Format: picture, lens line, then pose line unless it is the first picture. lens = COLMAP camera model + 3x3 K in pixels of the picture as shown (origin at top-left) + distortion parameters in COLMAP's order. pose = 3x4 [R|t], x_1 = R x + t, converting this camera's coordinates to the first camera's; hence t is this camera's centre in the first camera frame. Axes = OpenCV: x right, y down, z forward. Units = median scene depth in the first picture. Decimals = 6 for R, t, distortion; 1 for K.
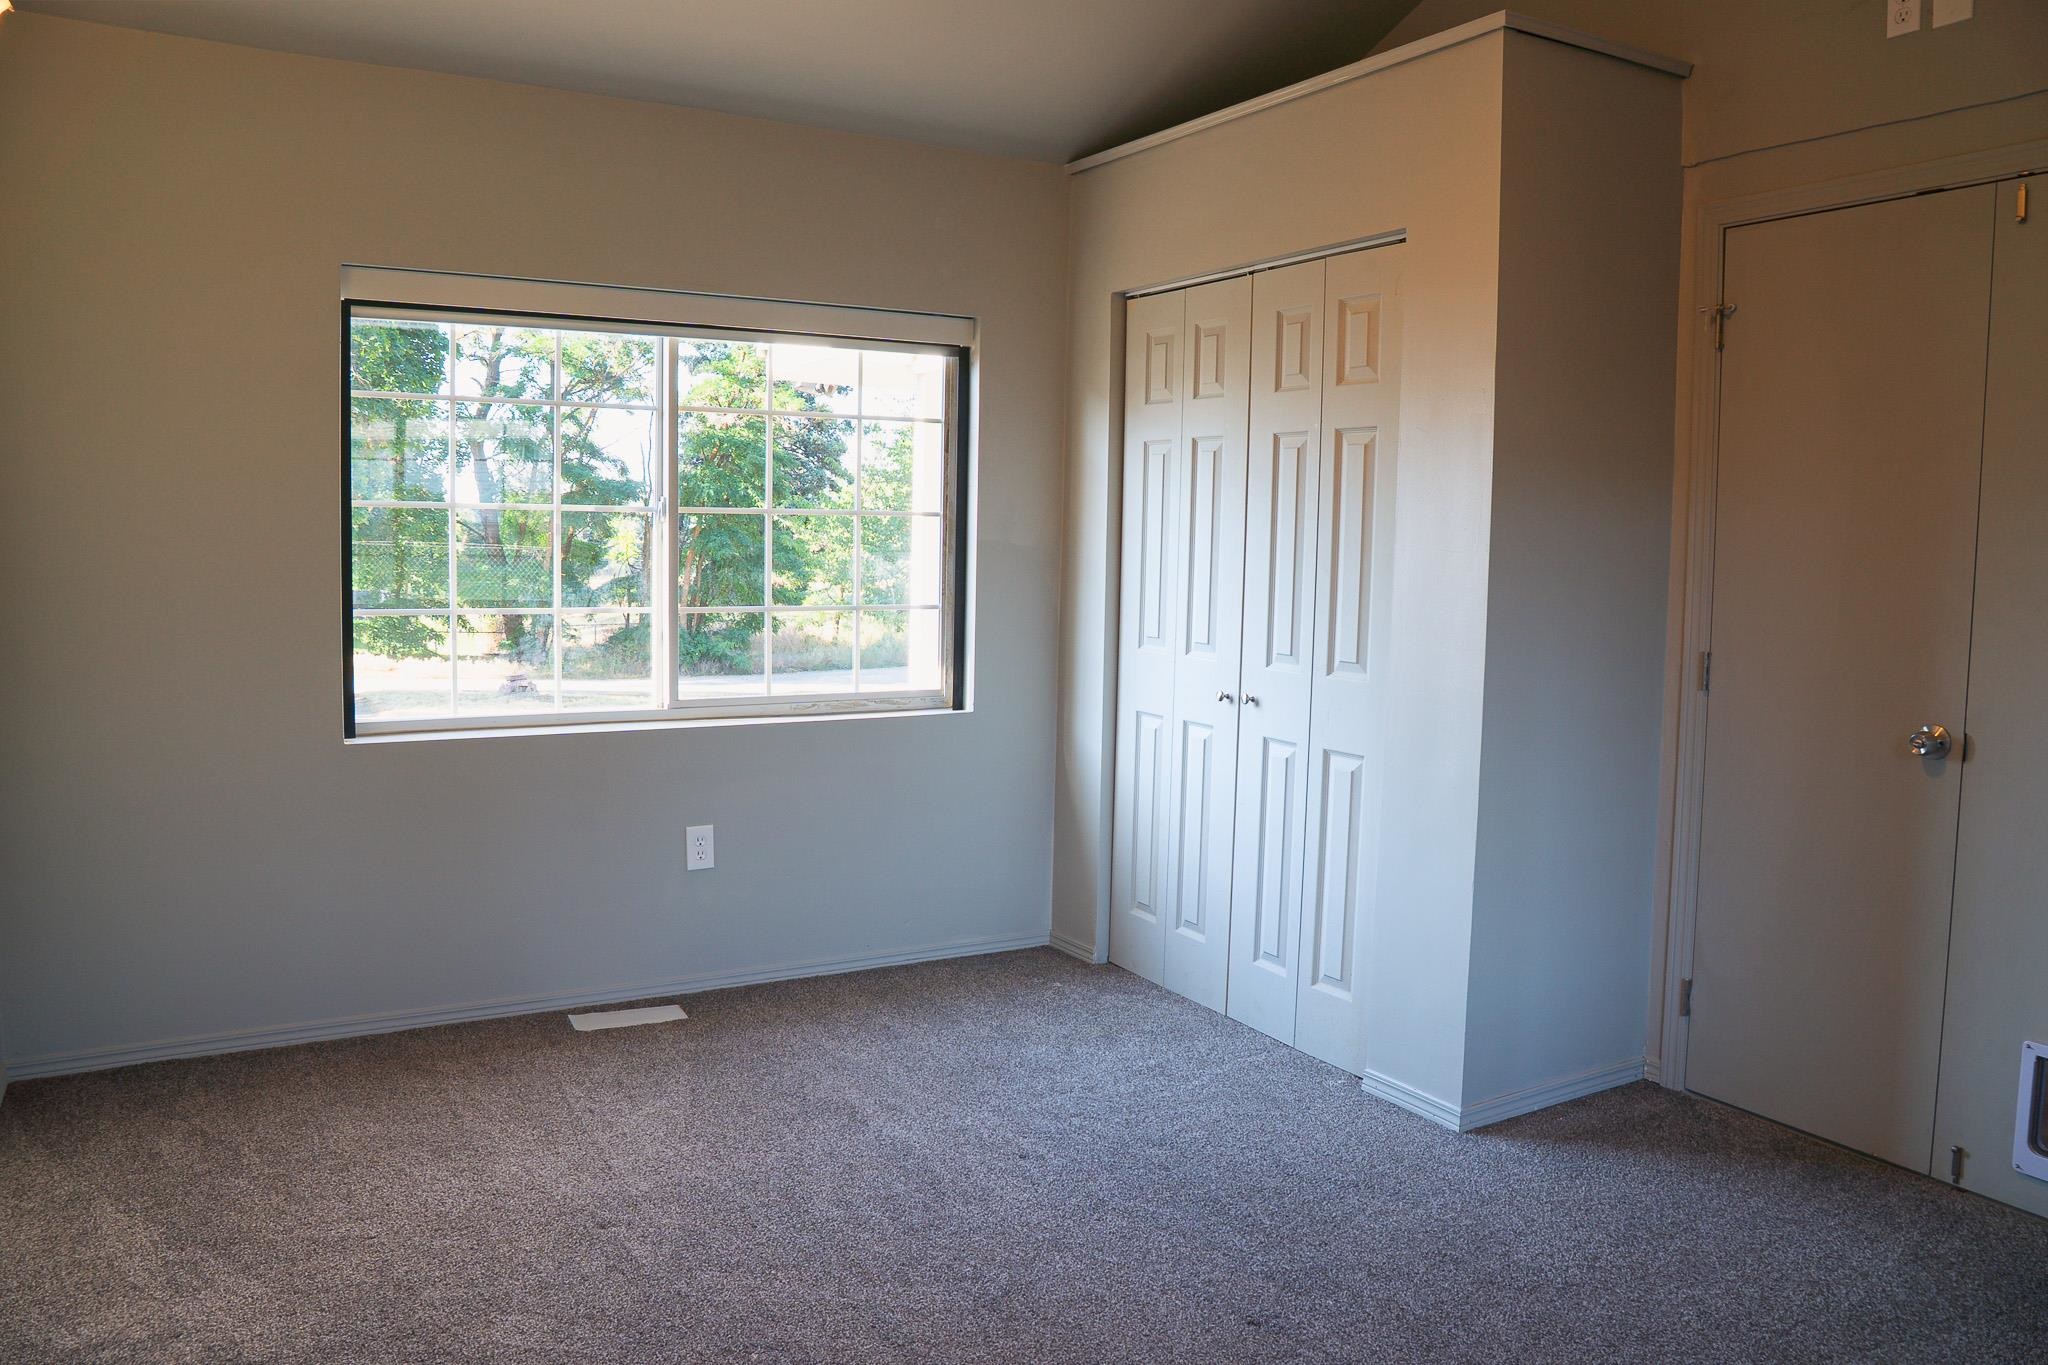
lens RADIAL K [[1568.8, 0, 1038.0], [0, 1568.8, 677.3], [0, 0, 1]] dist [-0.132701, 0.090072]
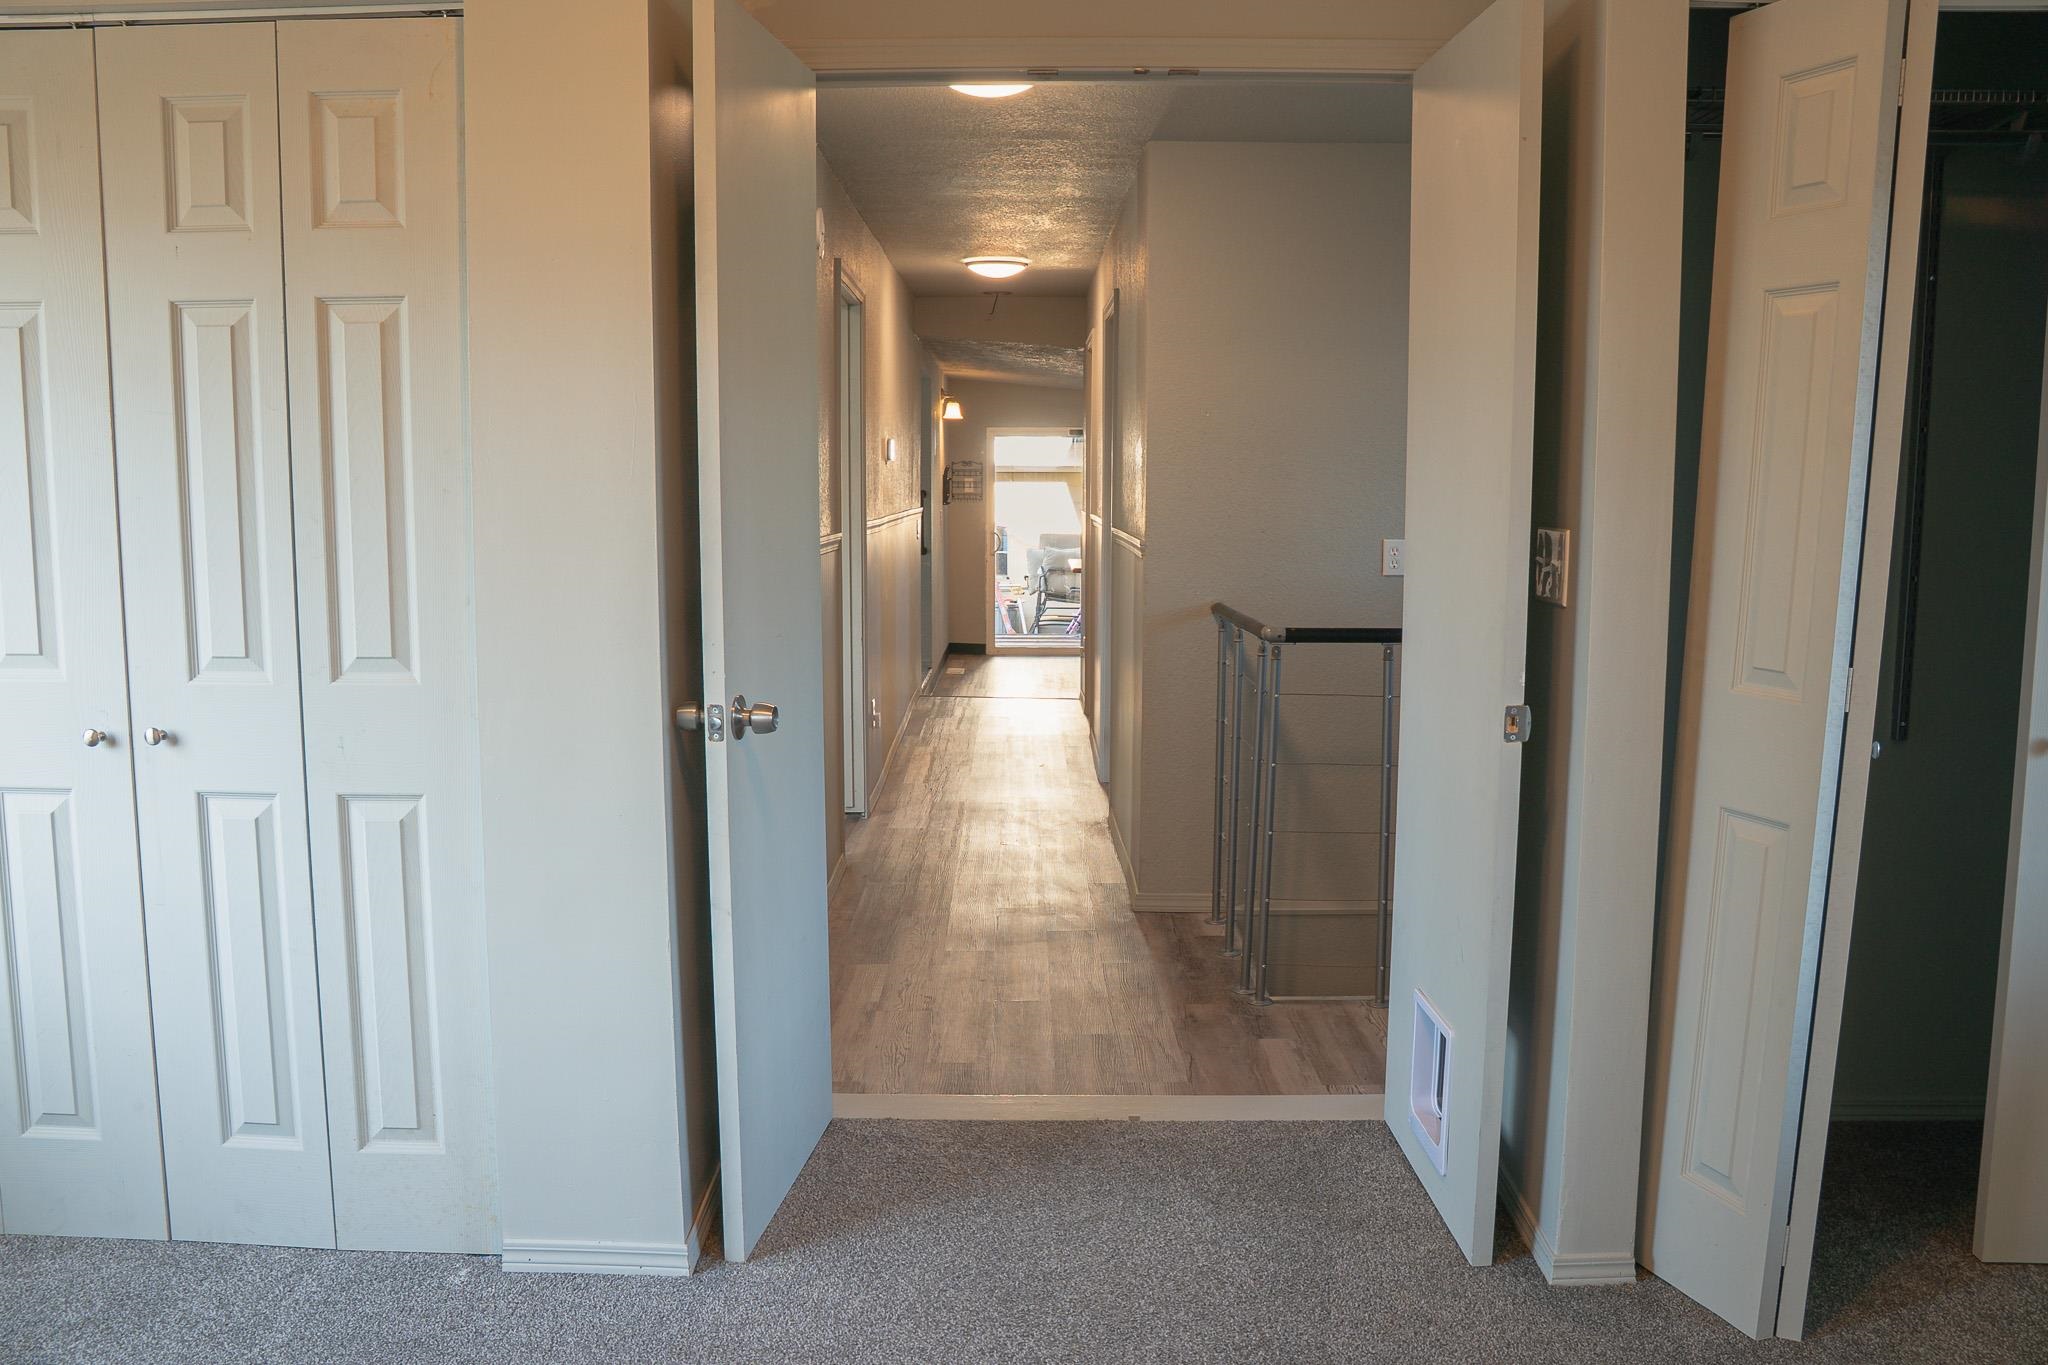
lens RADIAL K [[1568.8, 0, 1038.0], [0, 1568.8, 677.3], [0, 0, 1]] dist [-0.132701, 0.090072]
pose [[0.518049, -0.125228, 0.846134, -0.197524], [0.085384, 0.991855, 0.094518, -0.037687], [-0.851079, 0.023282, 0.524522, 0.413733]]
